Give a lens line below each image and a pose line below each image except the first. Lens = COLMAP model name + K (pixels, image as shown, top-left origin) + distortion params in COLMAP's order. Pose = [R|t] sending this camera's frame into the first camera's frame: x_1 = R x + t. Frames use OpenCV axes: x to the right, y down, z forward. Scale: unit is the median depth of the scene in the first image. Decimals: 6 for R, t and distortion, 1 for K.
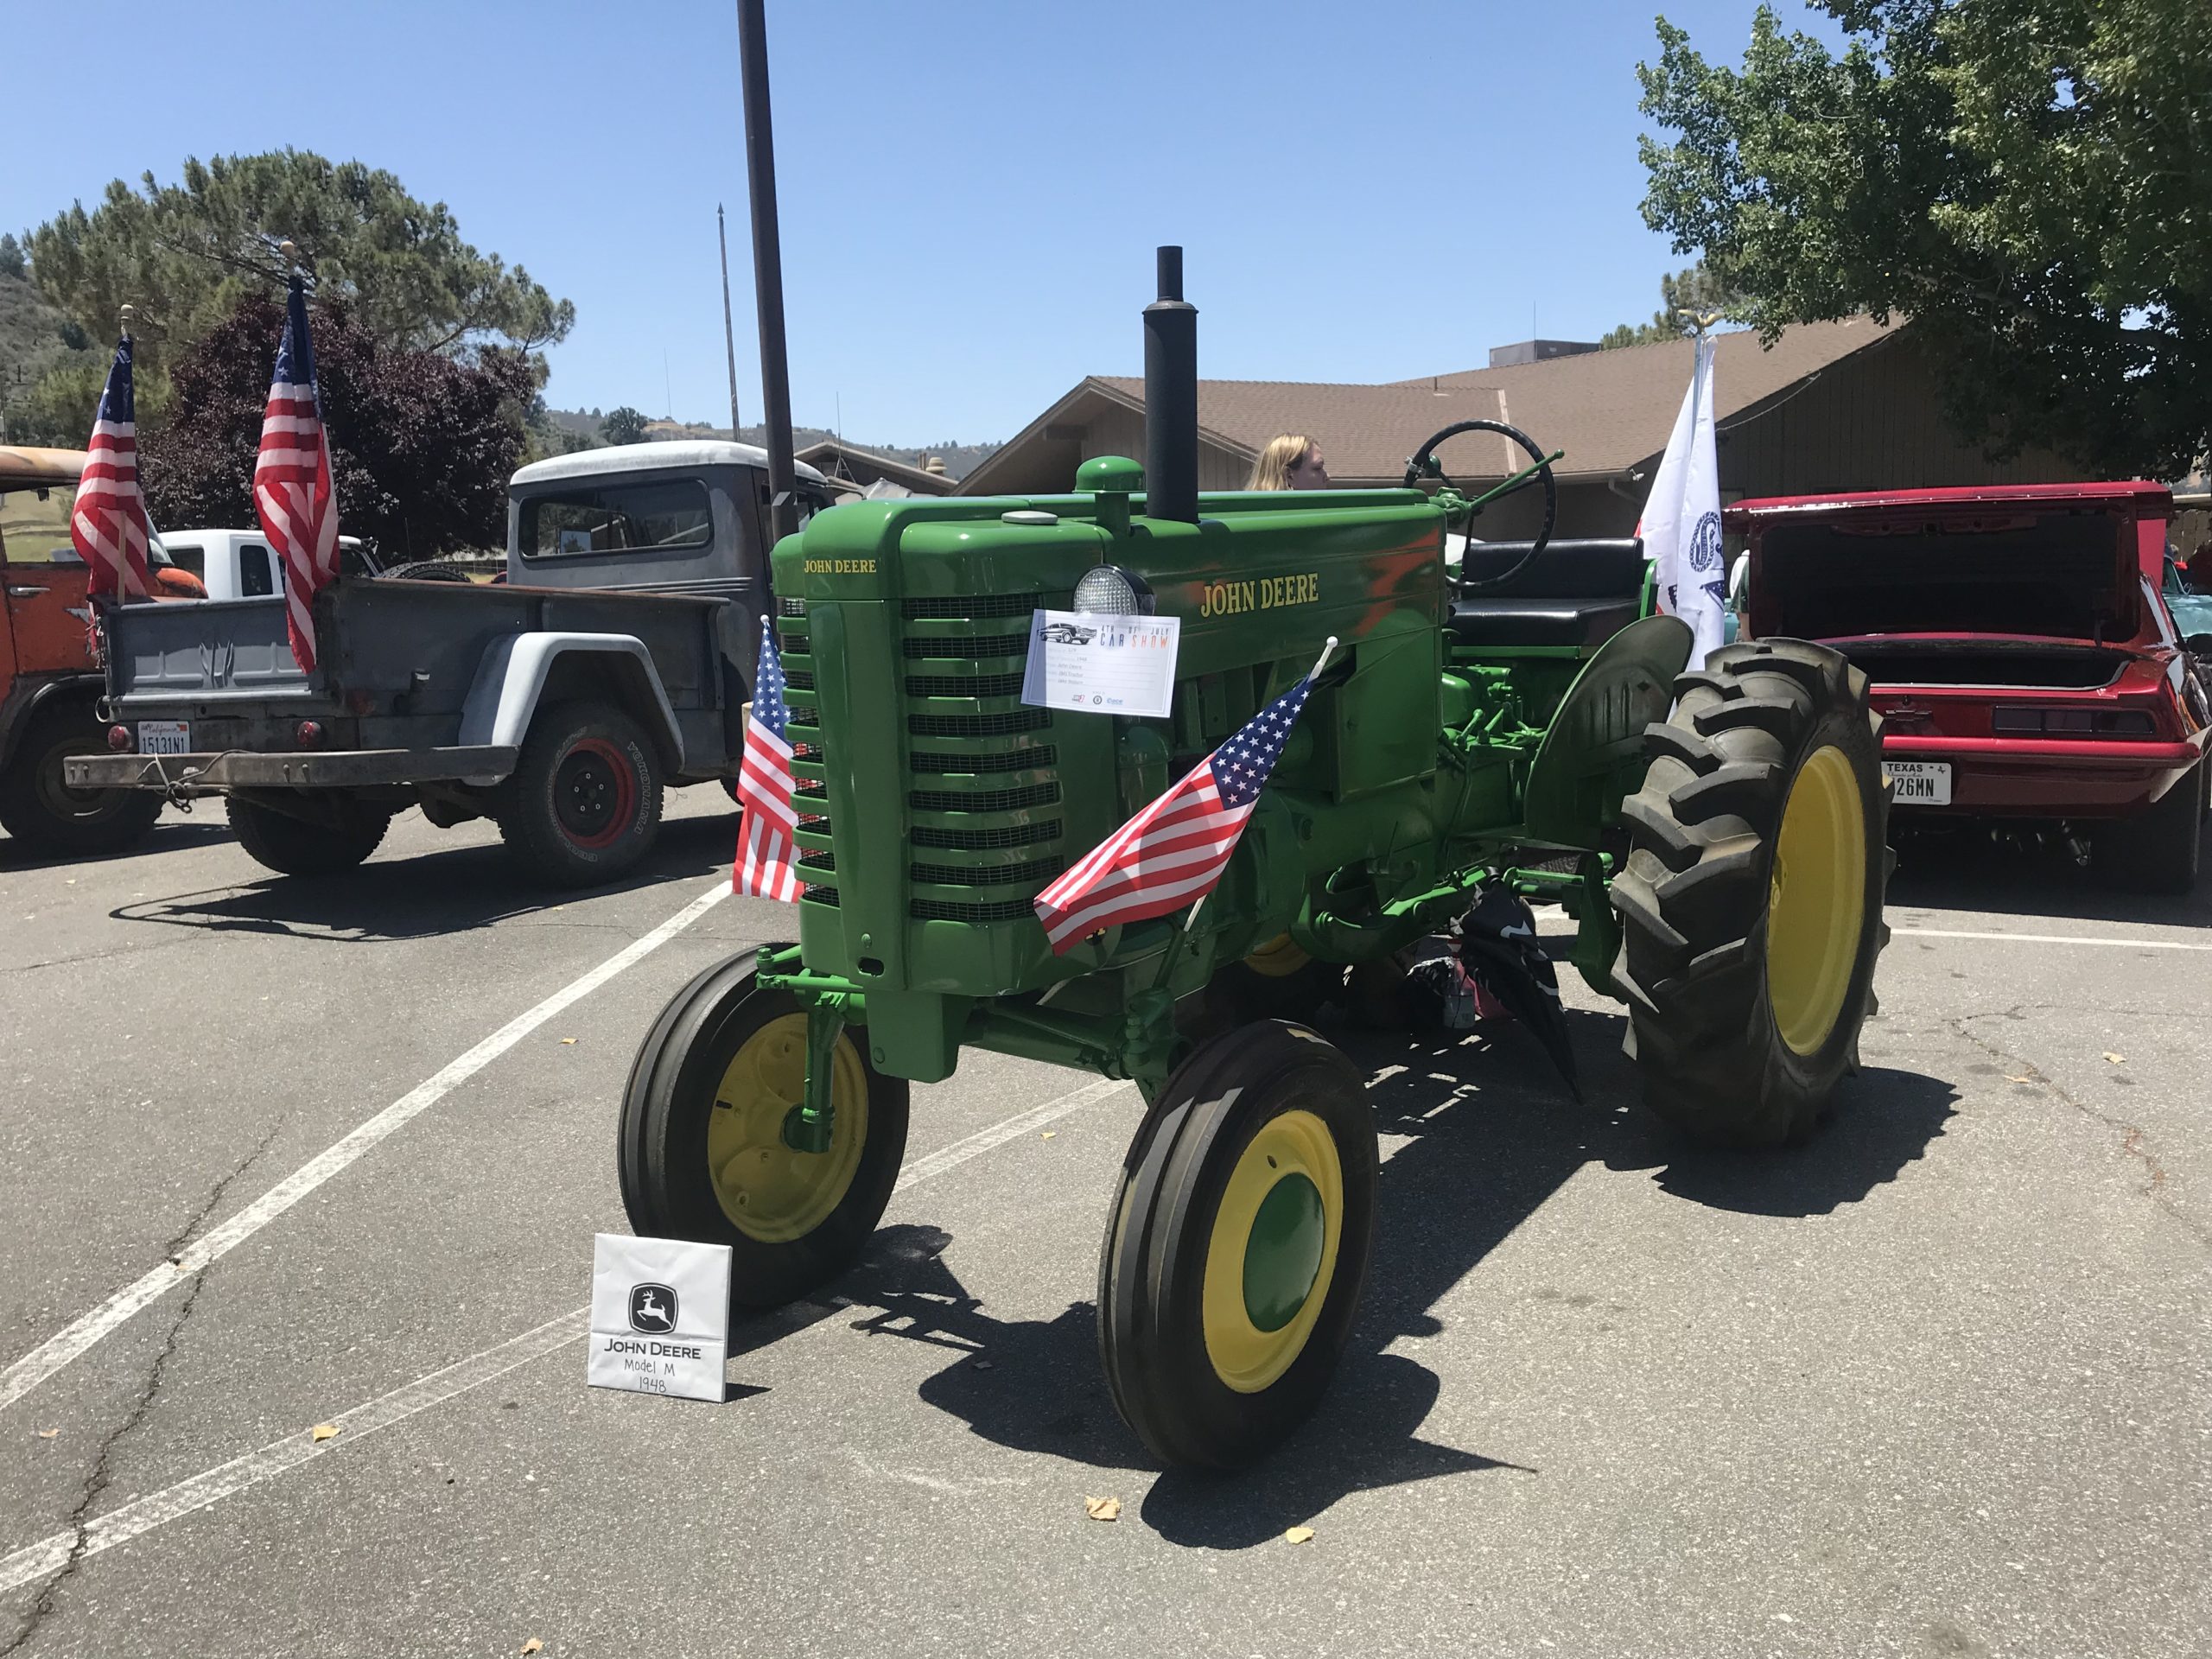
lens RADIAL K [[1809.1, 0, 1106.0], [0, 1809.1, 829.5], [0, 0, 1]] dist [0.027327, -0.005330]
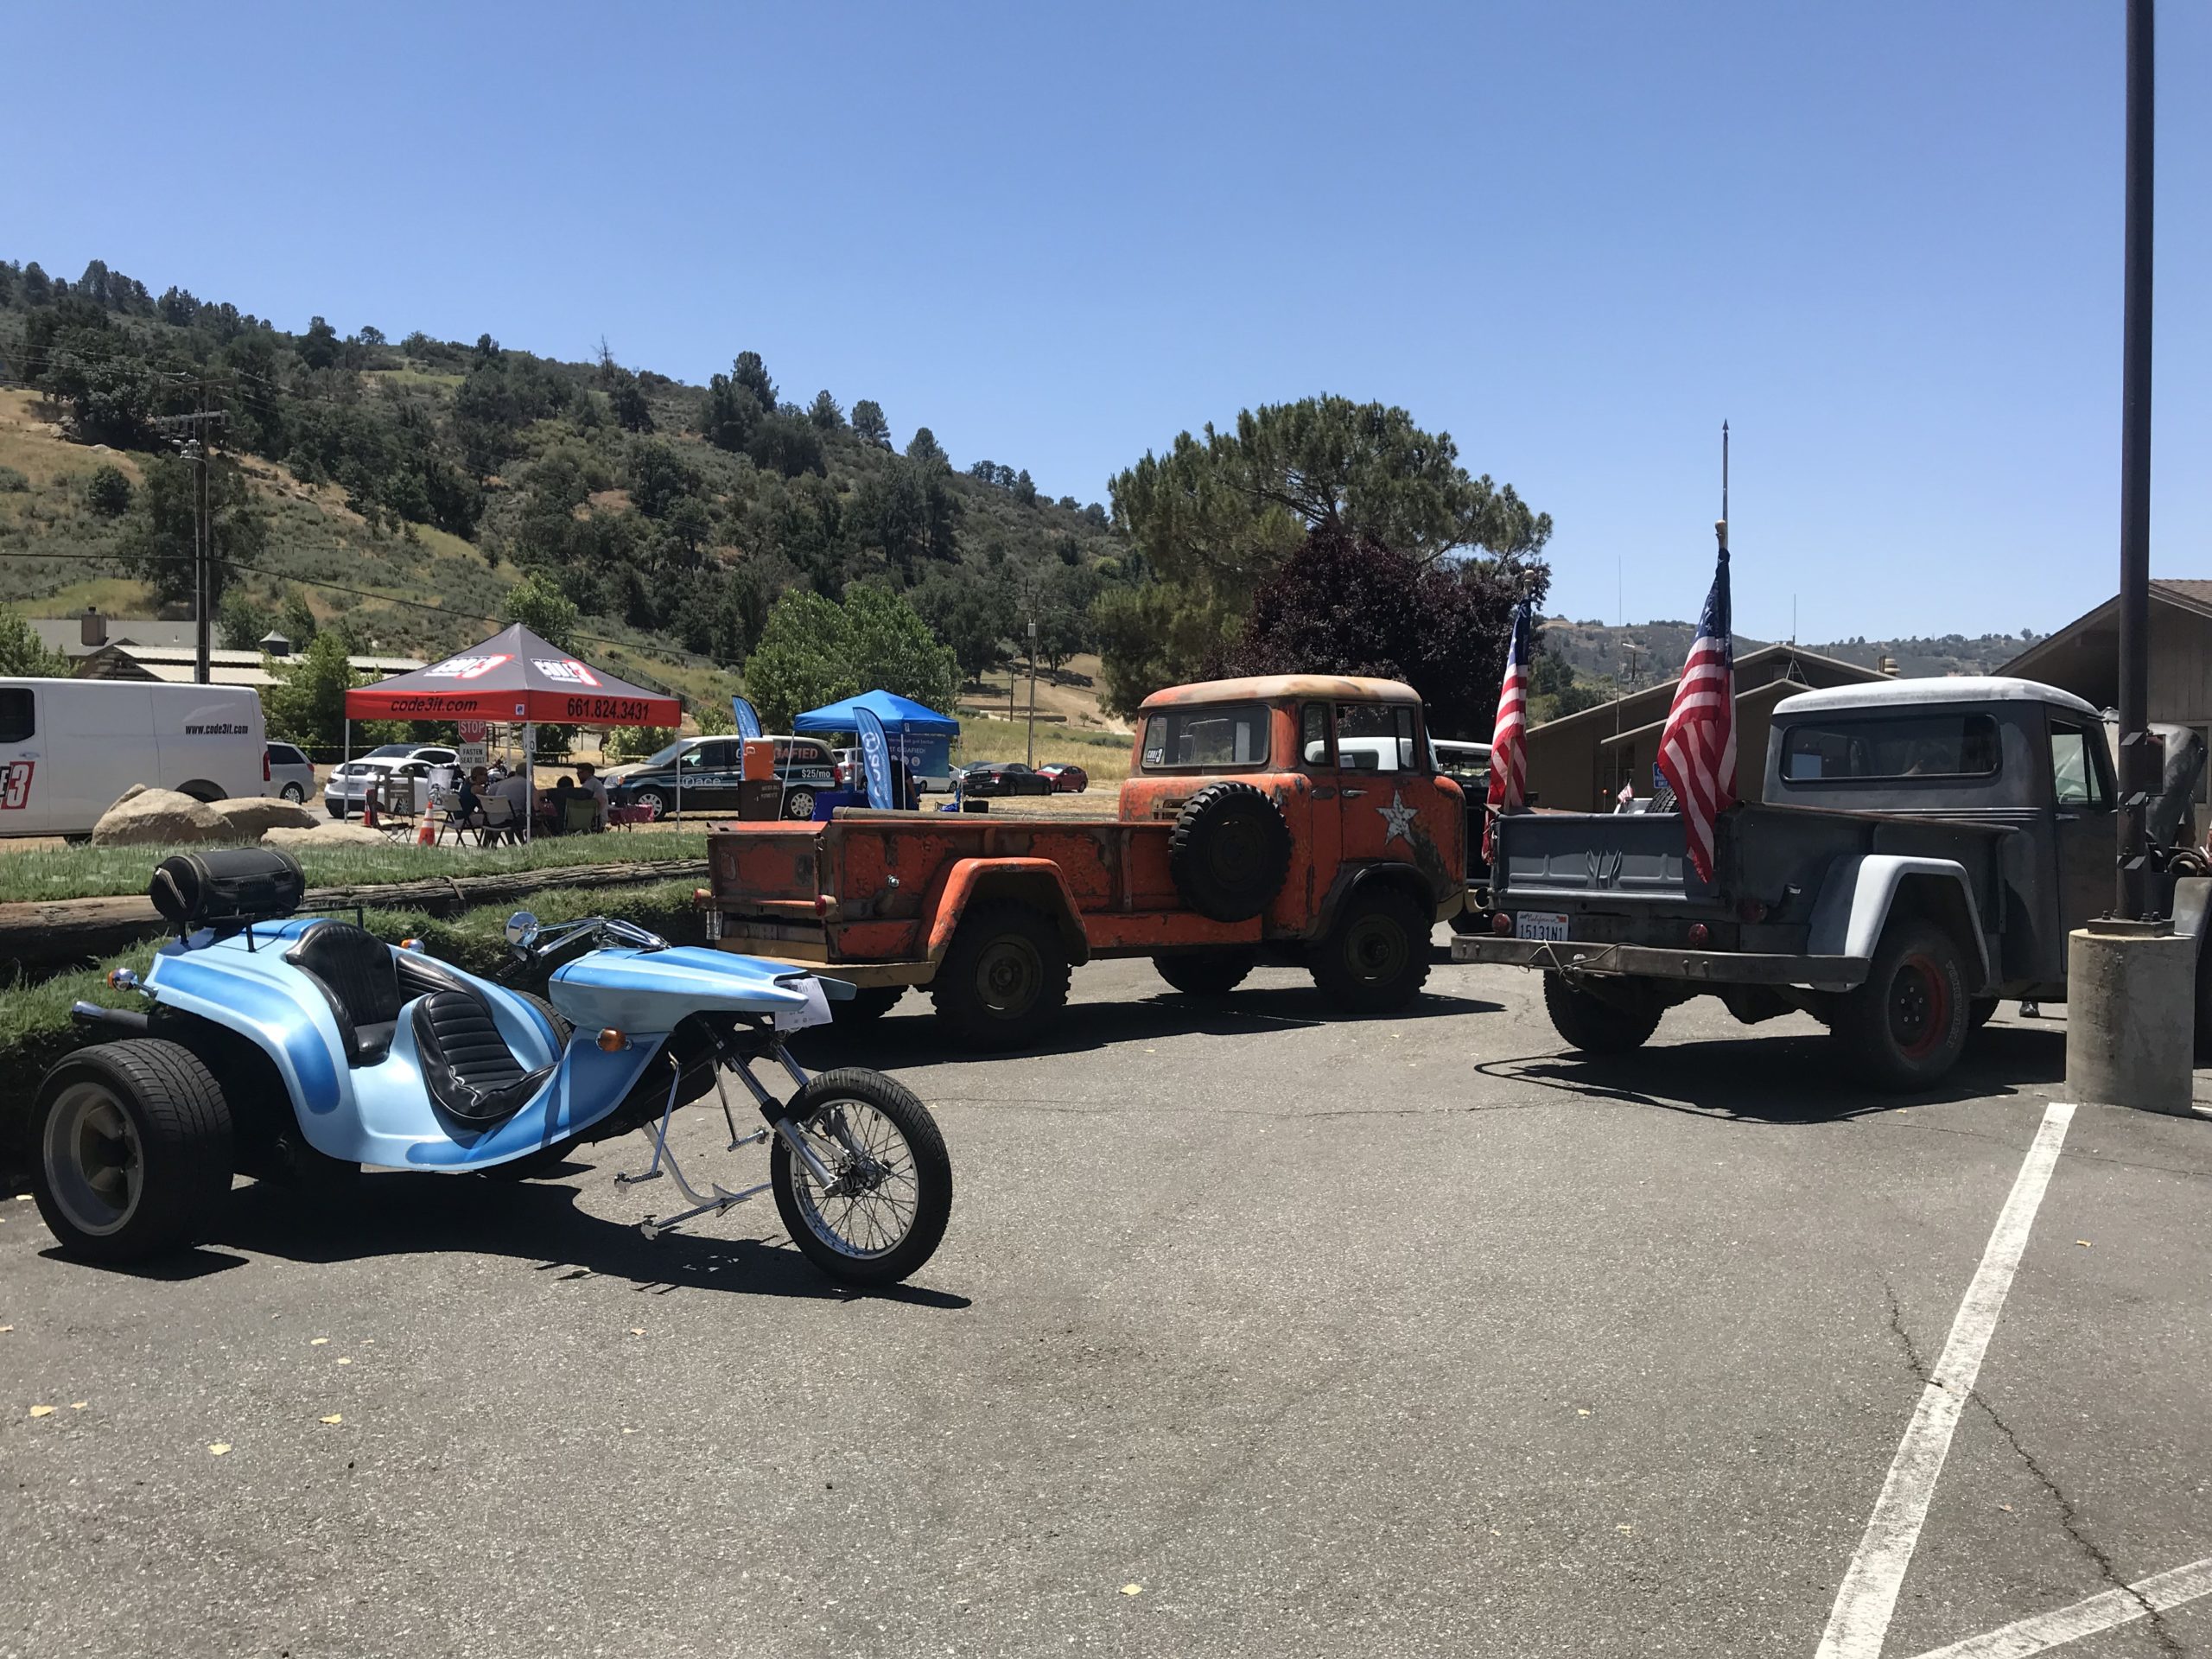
lens RADIAL K [[1798.9, 0, 1106.0], [0, 1798.9, 829.5], [0, 0, 1]] dist [-0.003695, 0.006326]
pose [[0.883178, 0.048833, -0.466490, -0.173165], [-0.097707, 0.991901, -0.081149, 0.007757], [0.458749, 0.117248, 0.880796, -0.135201]]
